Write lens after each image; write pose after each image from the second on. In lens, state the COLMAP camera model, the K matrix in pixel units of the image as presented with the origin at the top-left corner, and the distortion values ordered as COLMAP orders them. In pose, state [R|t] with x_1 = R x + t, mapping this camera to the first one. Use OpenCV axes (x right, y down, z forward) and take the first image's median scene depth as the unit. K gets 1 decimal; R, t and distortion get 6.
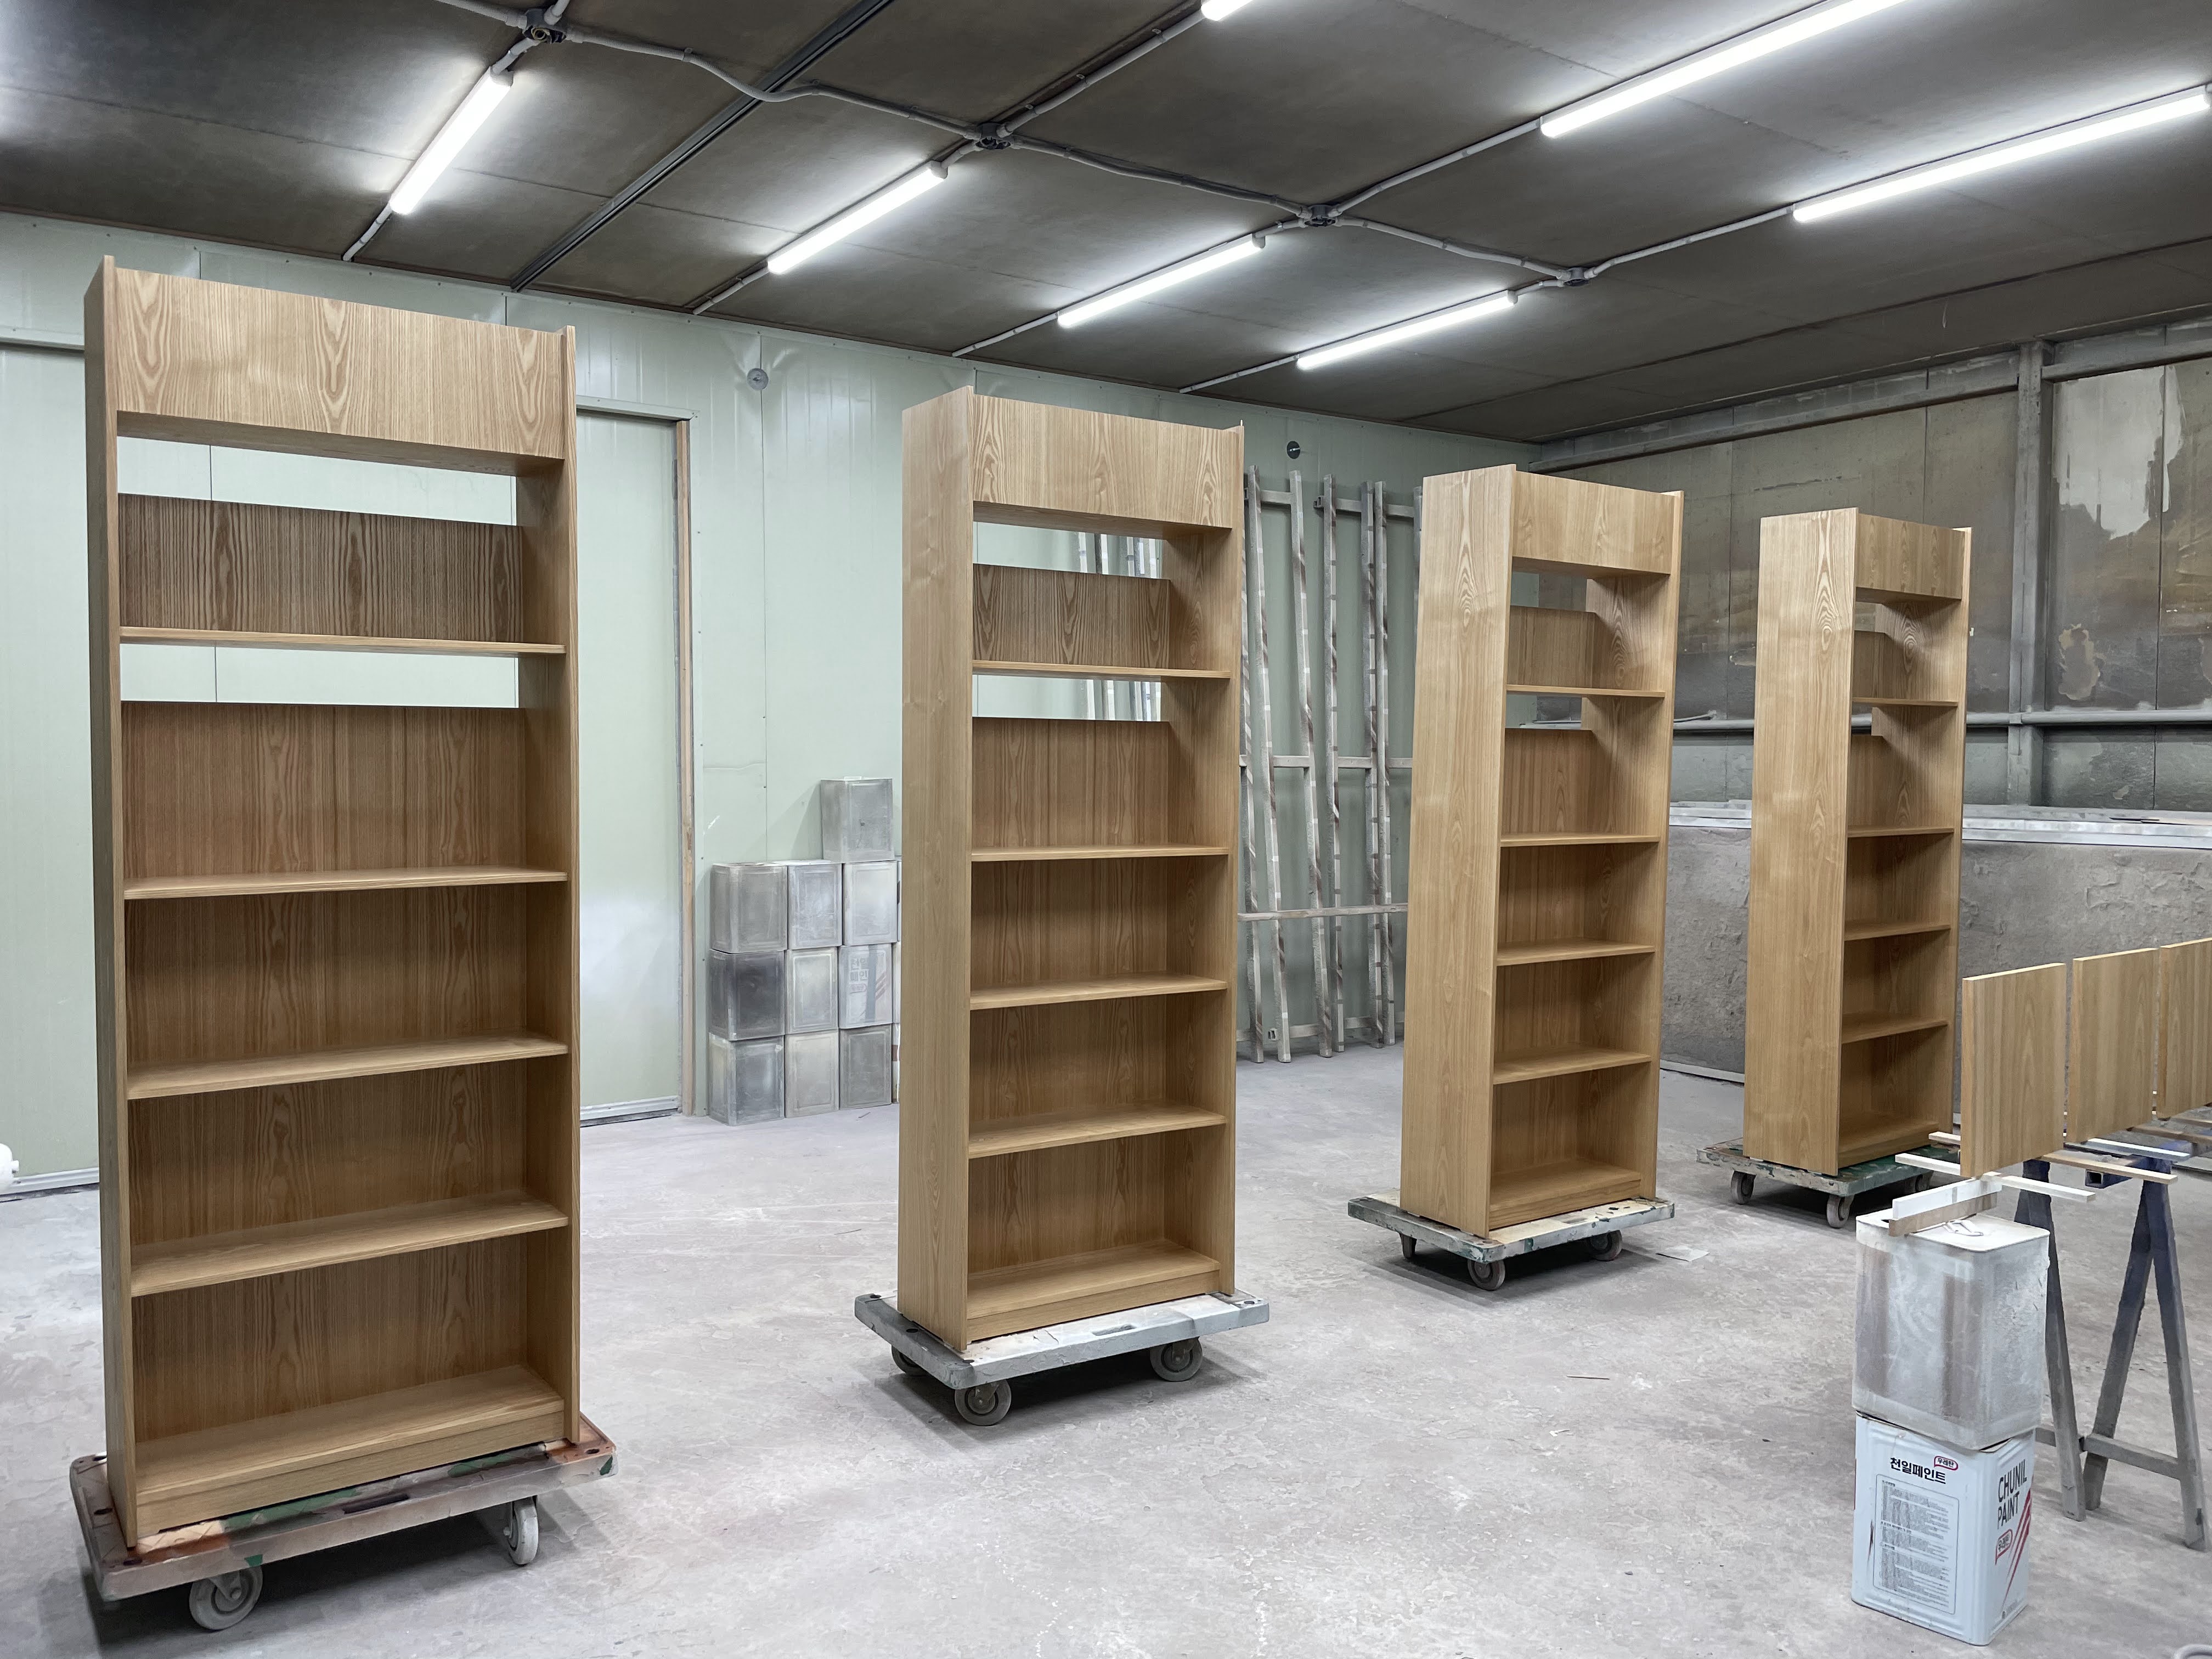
lens RADIAL K [[1706.1, 0, 1111.4], [0, 1706.1, 823.6], [0, 0, 1]] dist [0.047744, -0.049824]
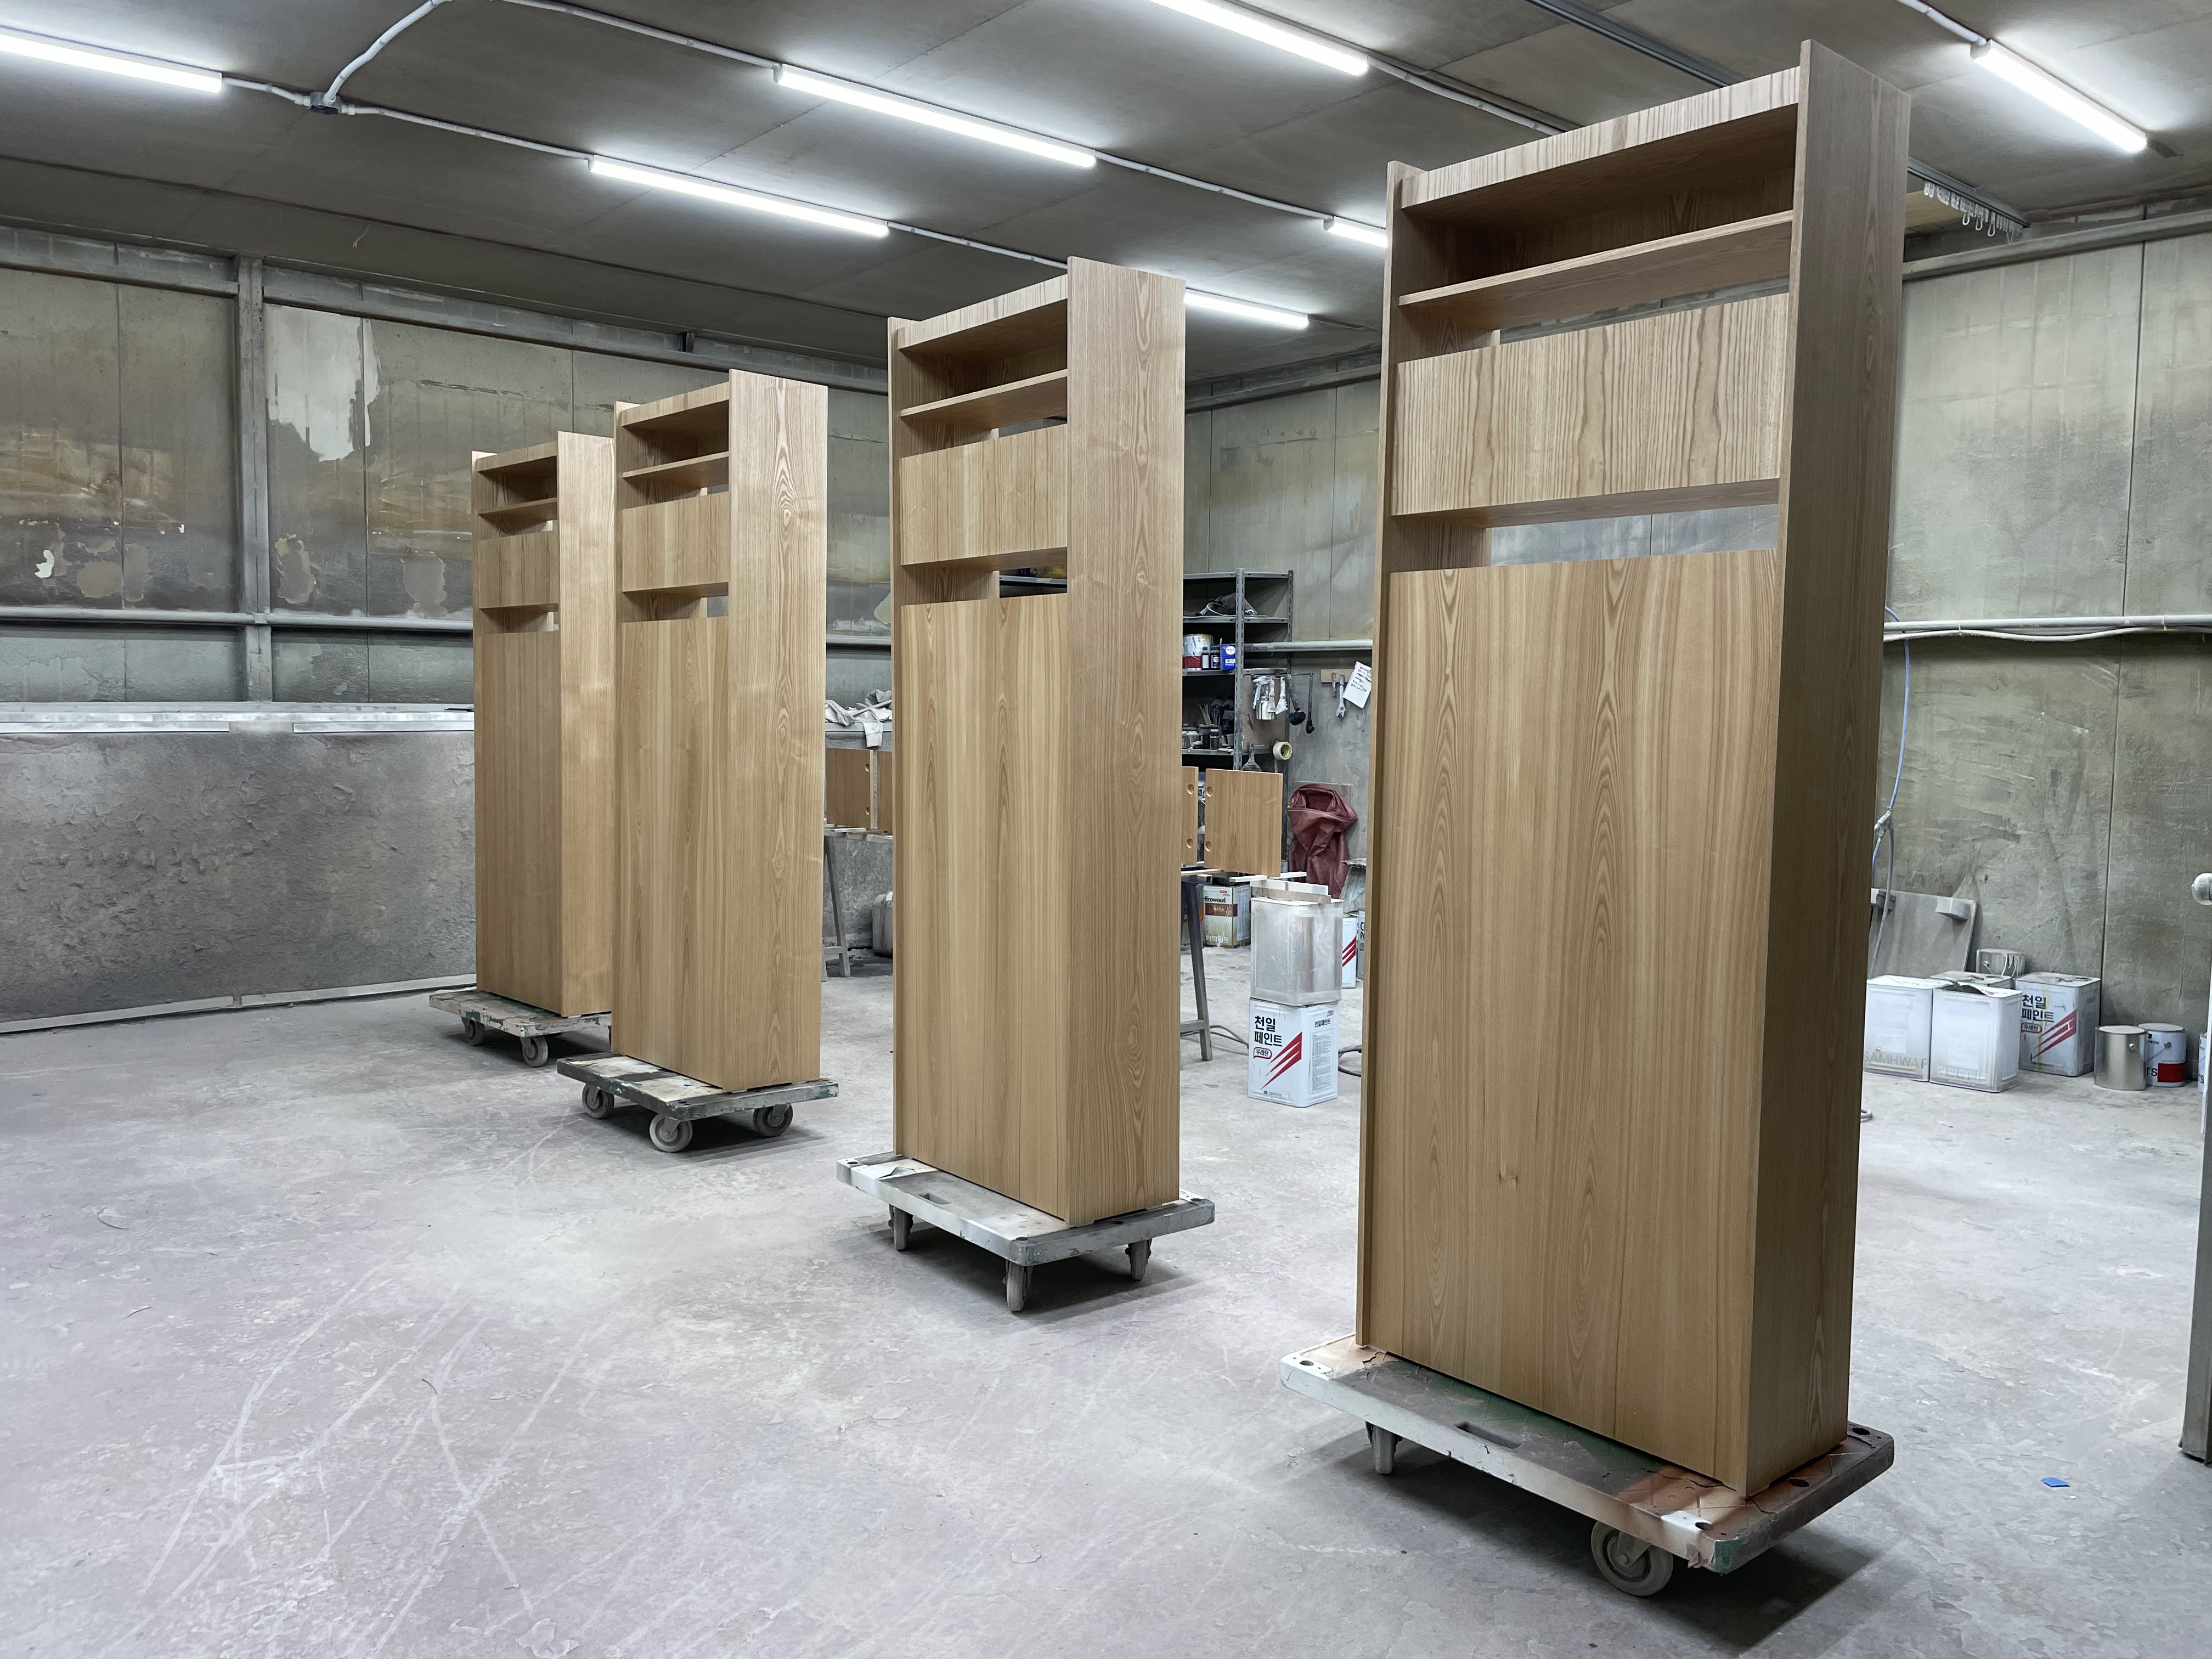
lens RADIAL K [[1706.1, 0, 1114.0], [0, 1706.1, 833.0], [0, 0, 1]] dist [0.047744, -0.049824]
pose [[-0.111835, -0.087314, 0.989884, -0.641467], [0.034064, 0.995210, 0.091632, -0.010320], [-0.993143, 0.043967, -0.108325, 0.658821]]
